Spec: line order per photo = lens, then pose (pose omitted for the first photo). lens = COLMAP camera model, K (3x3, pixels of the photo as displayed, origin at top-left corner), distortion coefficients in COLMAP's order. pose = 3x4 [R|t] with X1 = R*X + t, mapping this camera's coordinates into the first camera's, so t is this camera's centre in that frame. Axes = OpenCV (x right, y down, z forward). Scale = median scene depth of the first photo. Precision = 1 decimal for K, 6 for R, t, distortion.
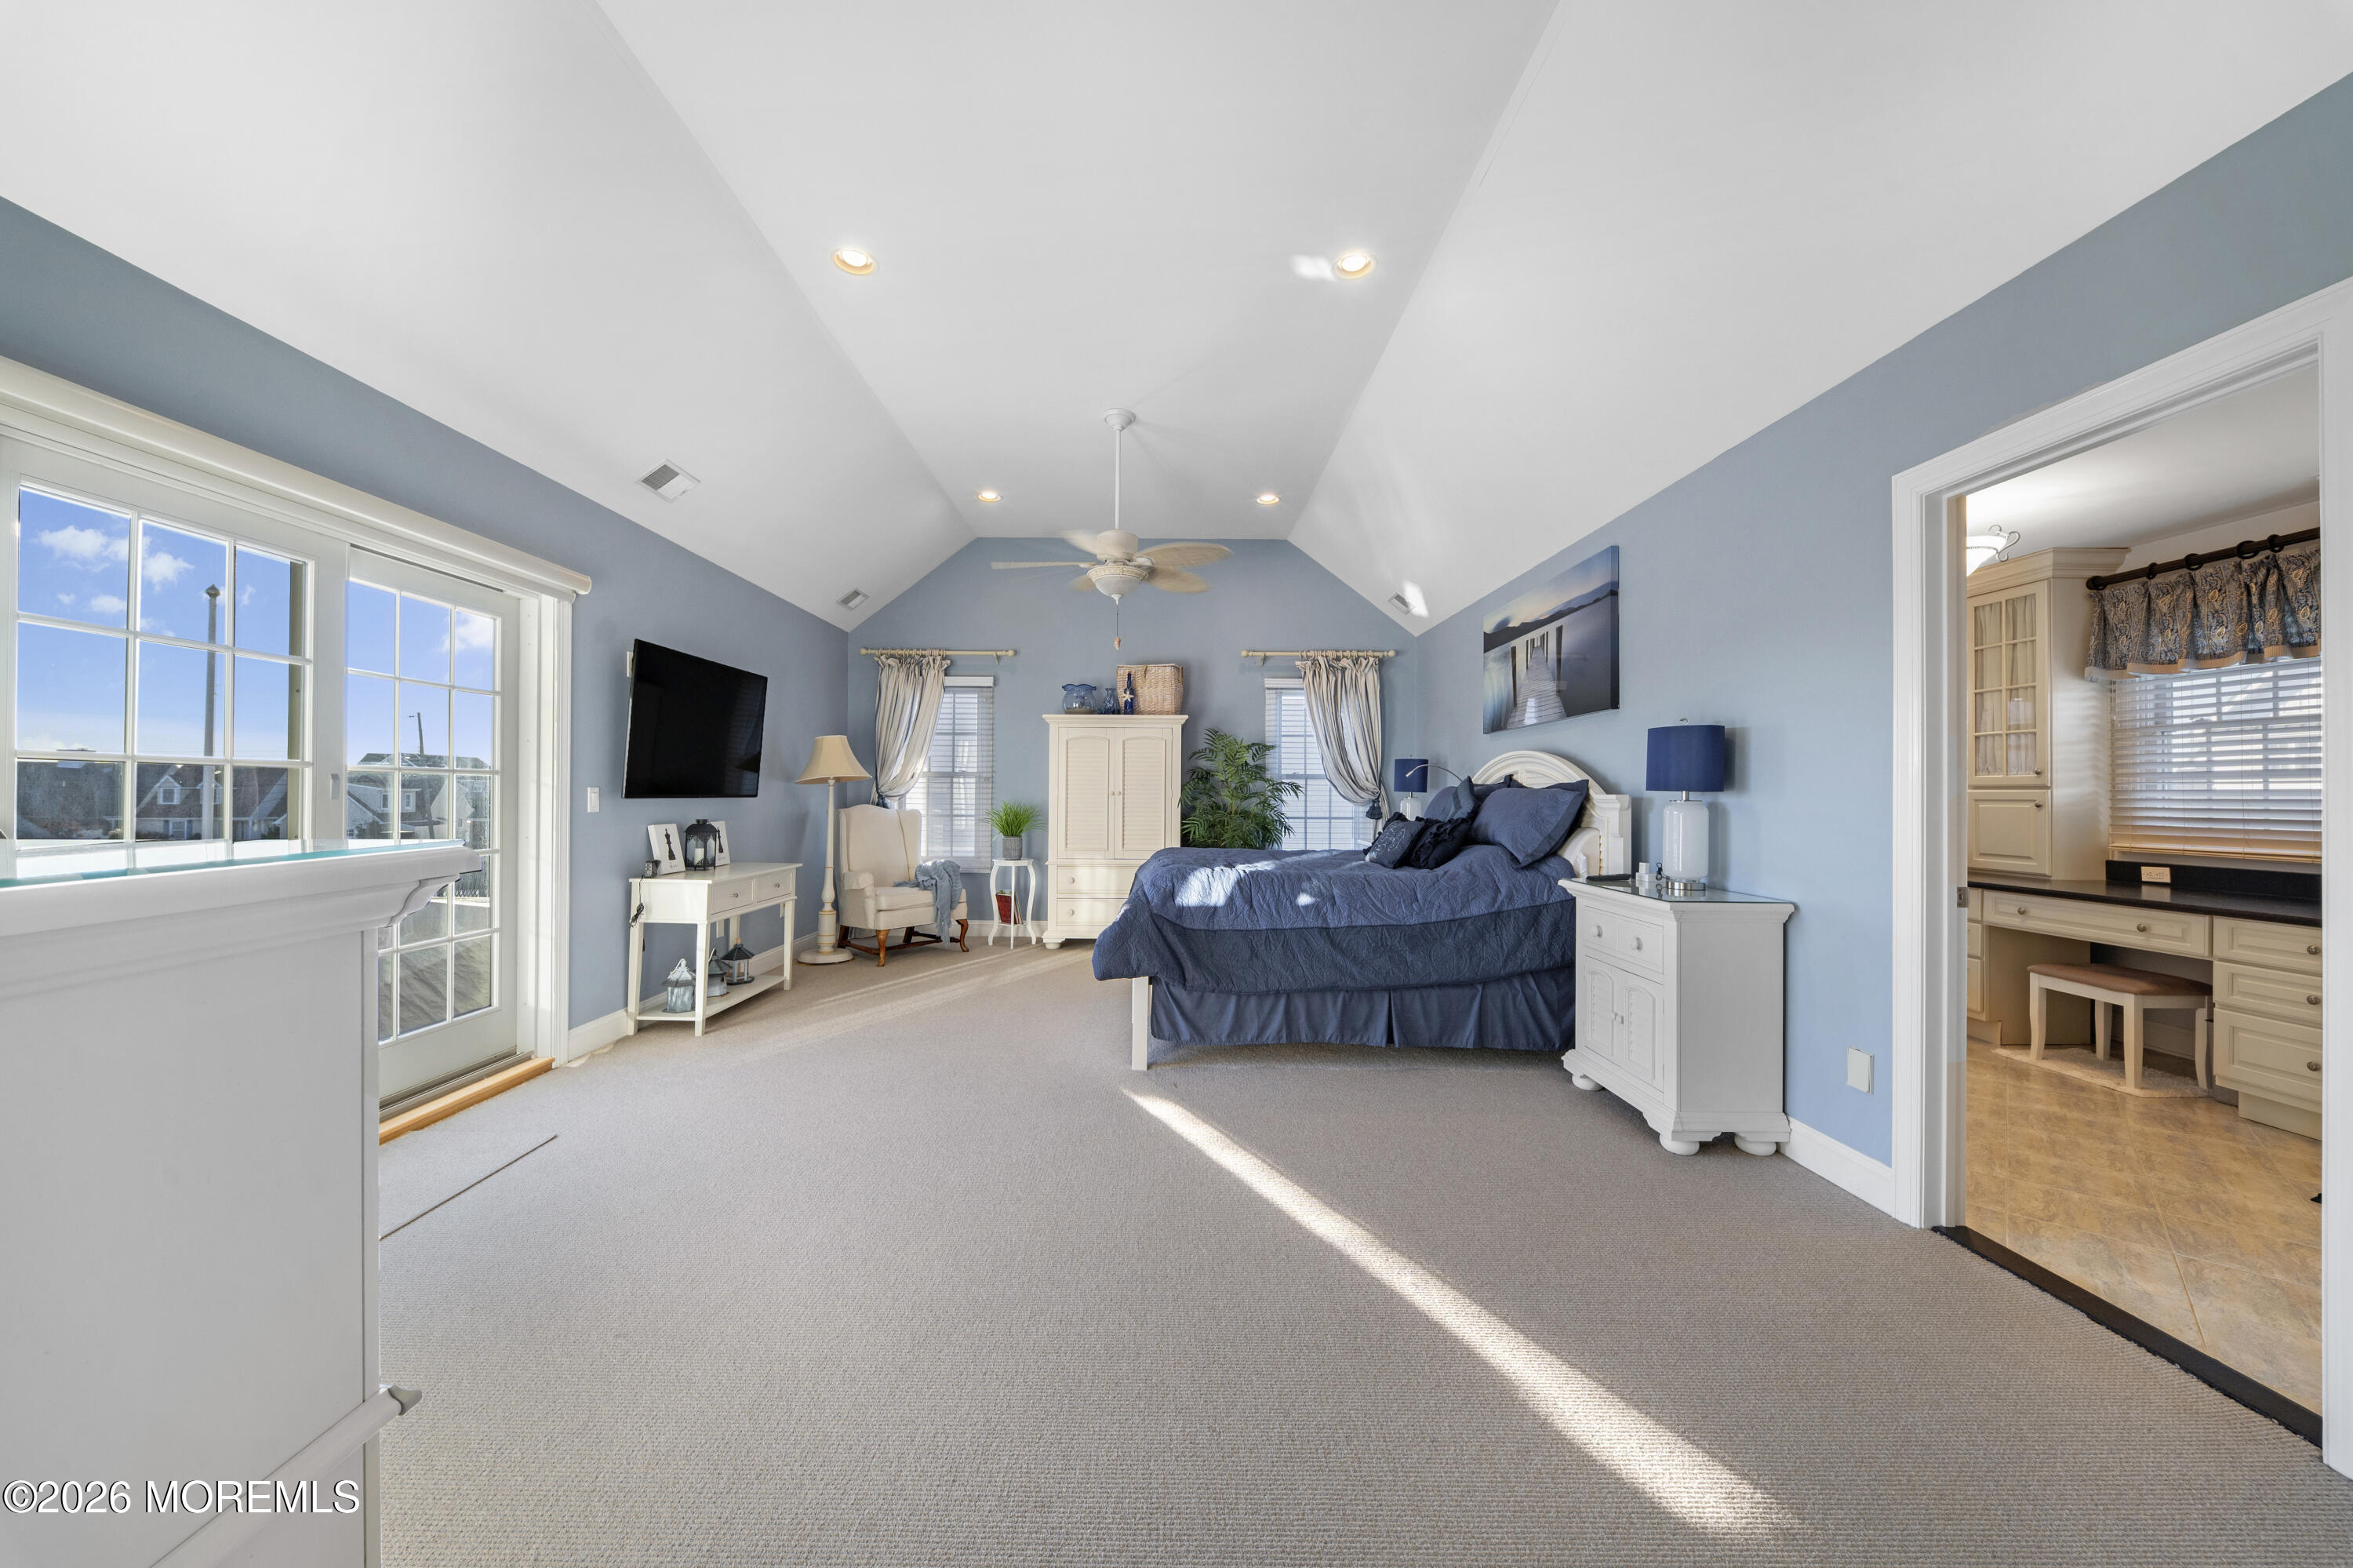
lens RADIAL K [[888.5, 0, 1177.8], [0, 888.5, 781.5], [0, 0, 1]] dist [0.011545, -0.000098]
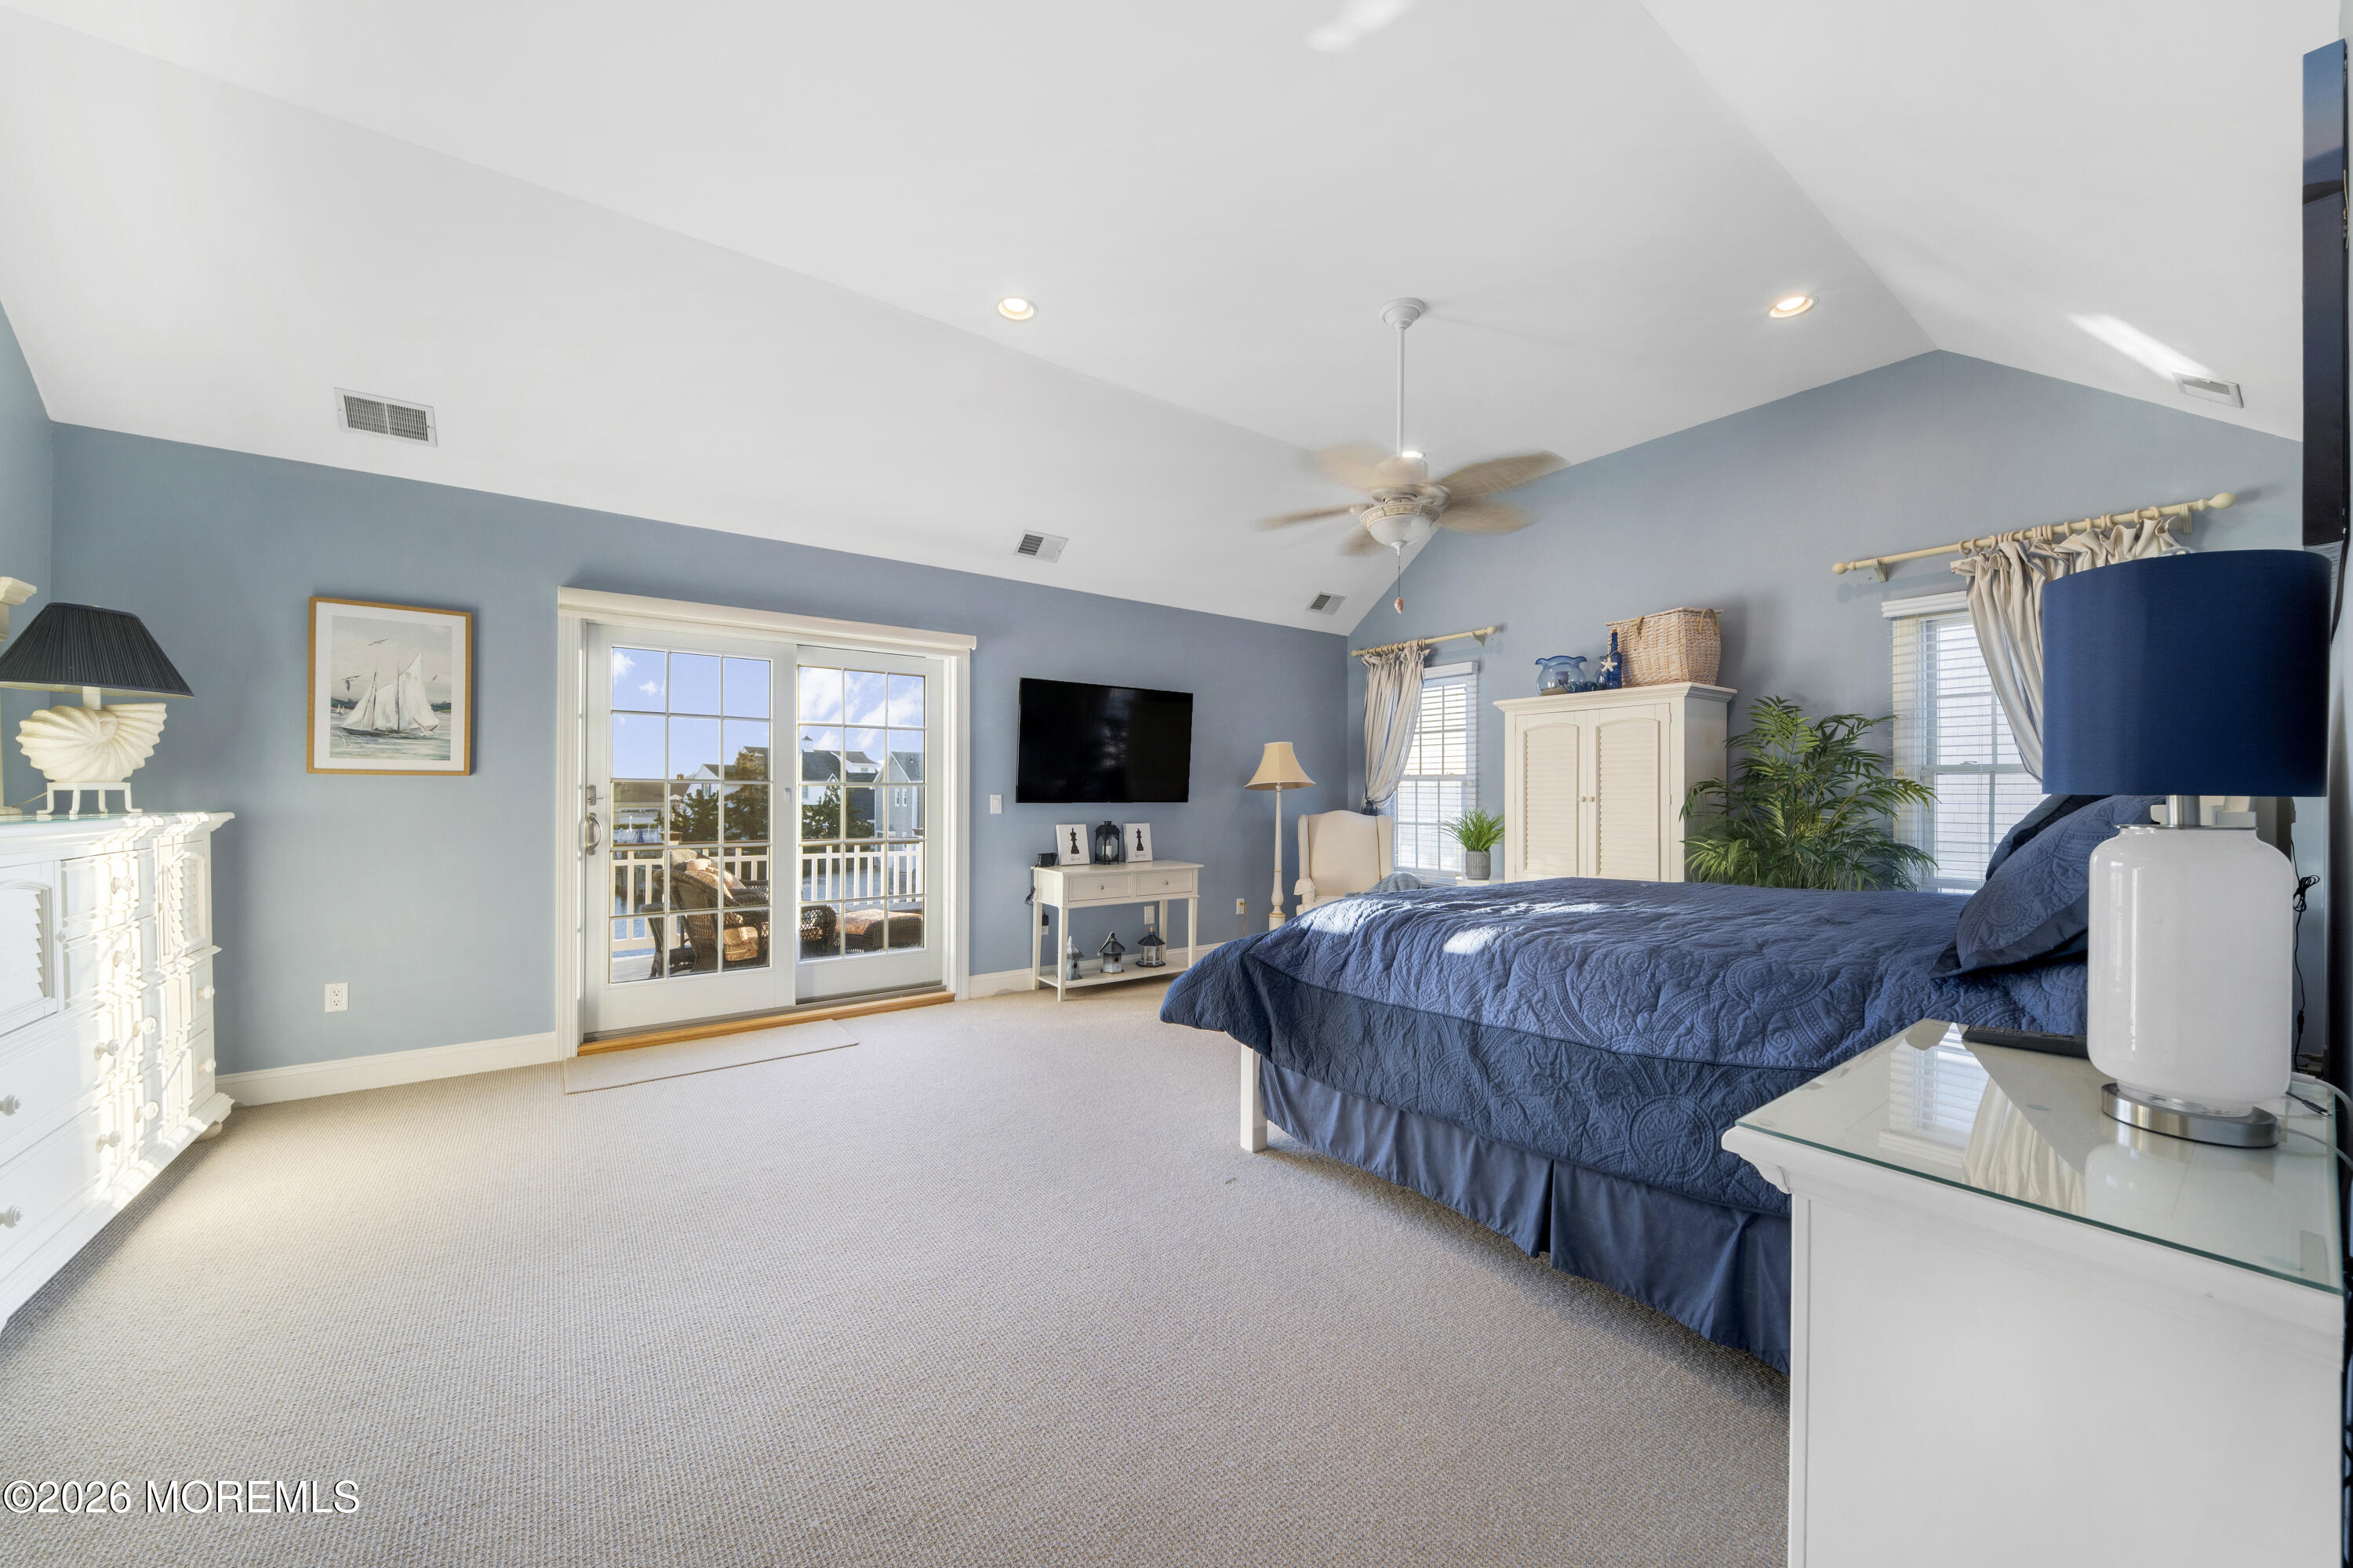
lens RADIAL K [[873.4, 0, 1170.9], [0, 873.4, 793.5], [0, 0, 1]] dist [-0.001540, -0.000121]
pose [[0.549496, -0.005054, -0.835481, 0.506924], [0.012096, 0.999925, 0.001906, 0.004865], [0.835409, -0.011154, 0.549516, 0.462180]]
